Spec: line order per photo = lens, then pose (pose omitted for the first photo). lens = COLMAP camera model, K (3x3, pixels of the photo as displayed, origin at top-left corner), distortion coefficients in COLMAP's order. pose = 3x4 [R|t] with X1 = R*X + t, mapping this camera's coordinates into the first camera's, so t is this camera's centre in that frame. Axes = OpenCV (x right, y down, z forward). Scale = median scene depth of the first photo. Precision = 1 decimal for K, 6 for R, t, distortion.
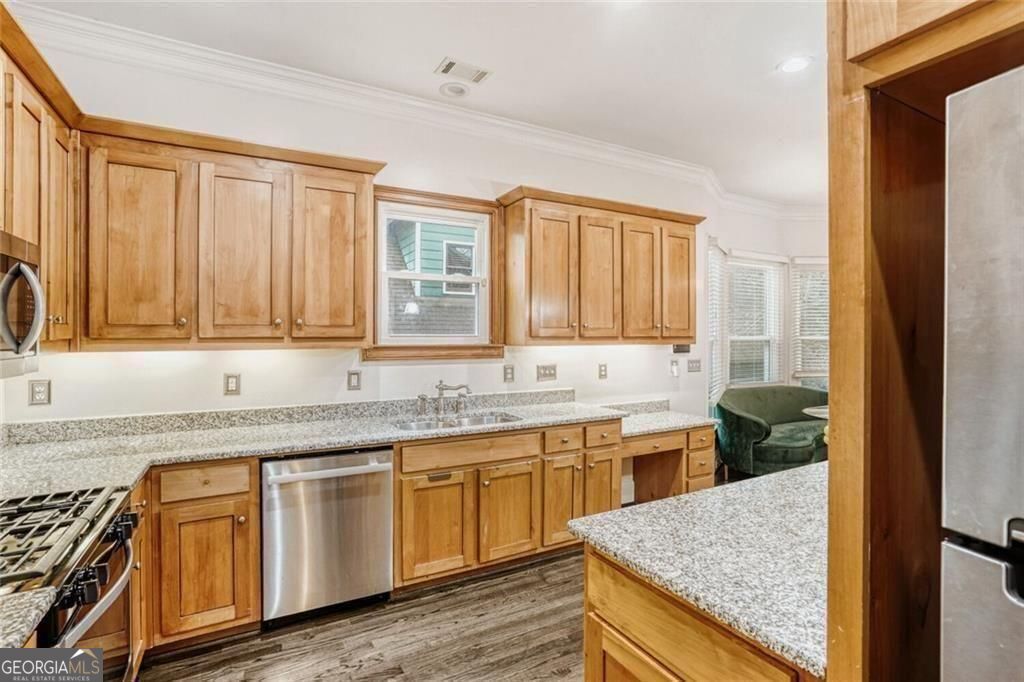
lens RADIAL K [[487.6, 0, 509.8], [0, 487.6, 338.6], [0, 0, 1]] dist [-0.001838, 0.000262]
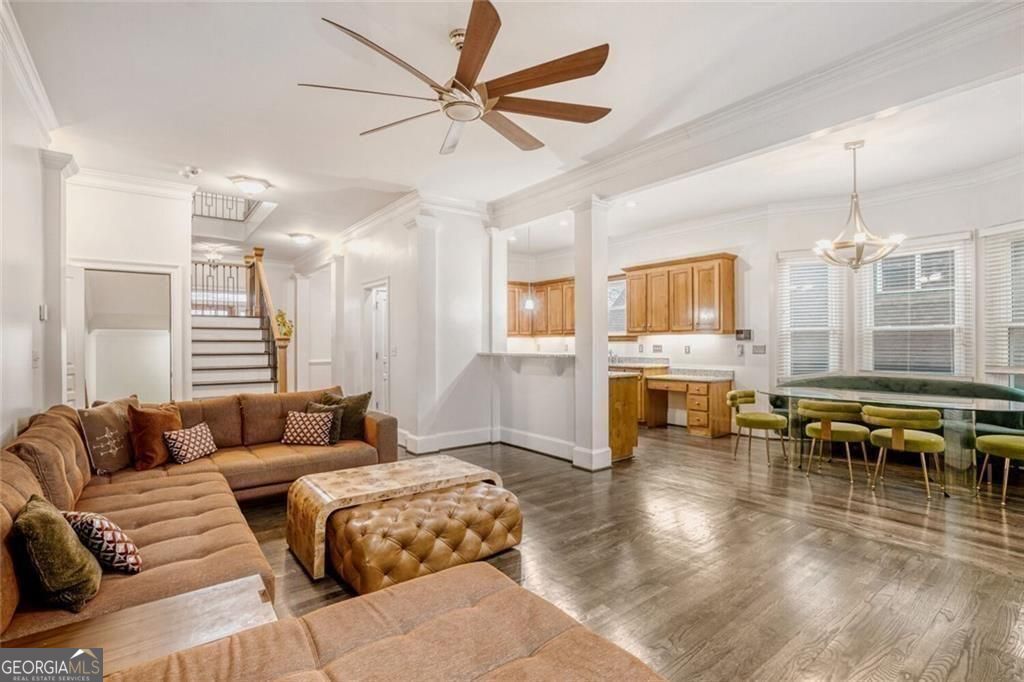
lens RADIAL K [[487.6, 0, 509.8], [0, 487.6, 338.6], [0, 0, 1]] dist [-0.001838, 0.000262]
pose [[0.138298, -0.007273, -0.990364, 2.056280], [0.003087, 0.999971, -0.006912, 0.039666], [0.990386, -0.002101, 0.138317, 0.108107]]
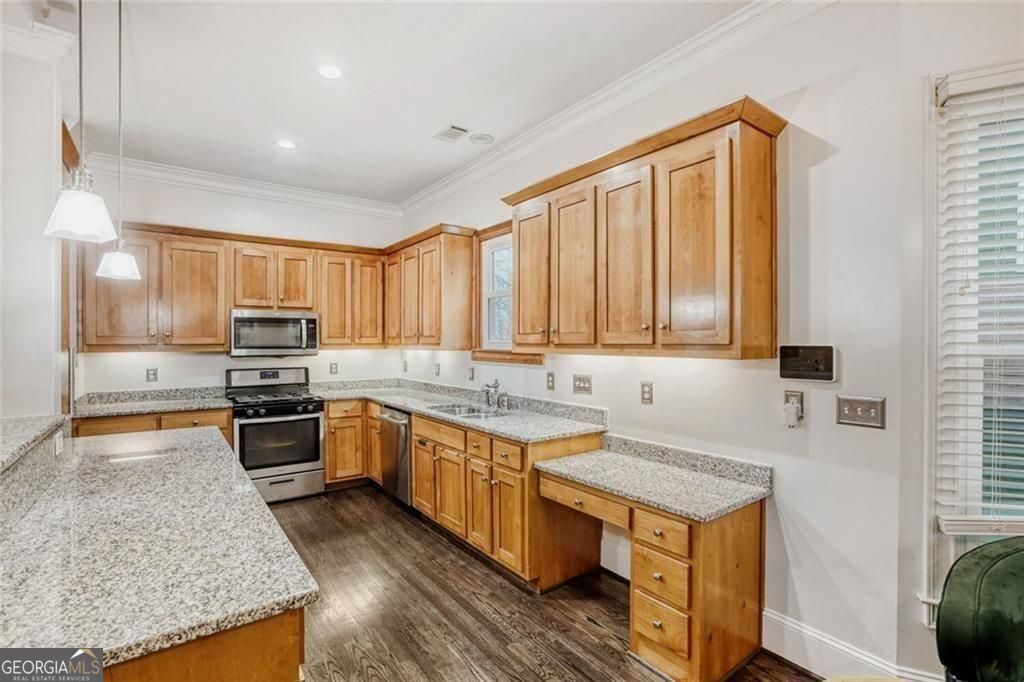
lens RADIAL K [[487.6, 0, 509.8], [0, 487.6, 338.6], [0, 0, 1]] dist [-0.001838, 0.000262]
pose [[0.123422, -0.006336, -0.992334, 0.938675], [-0.003053, 0.999972, -0.006764, -0.006617], [0.992350, 0.003864, 0.123400, 0.783040]]
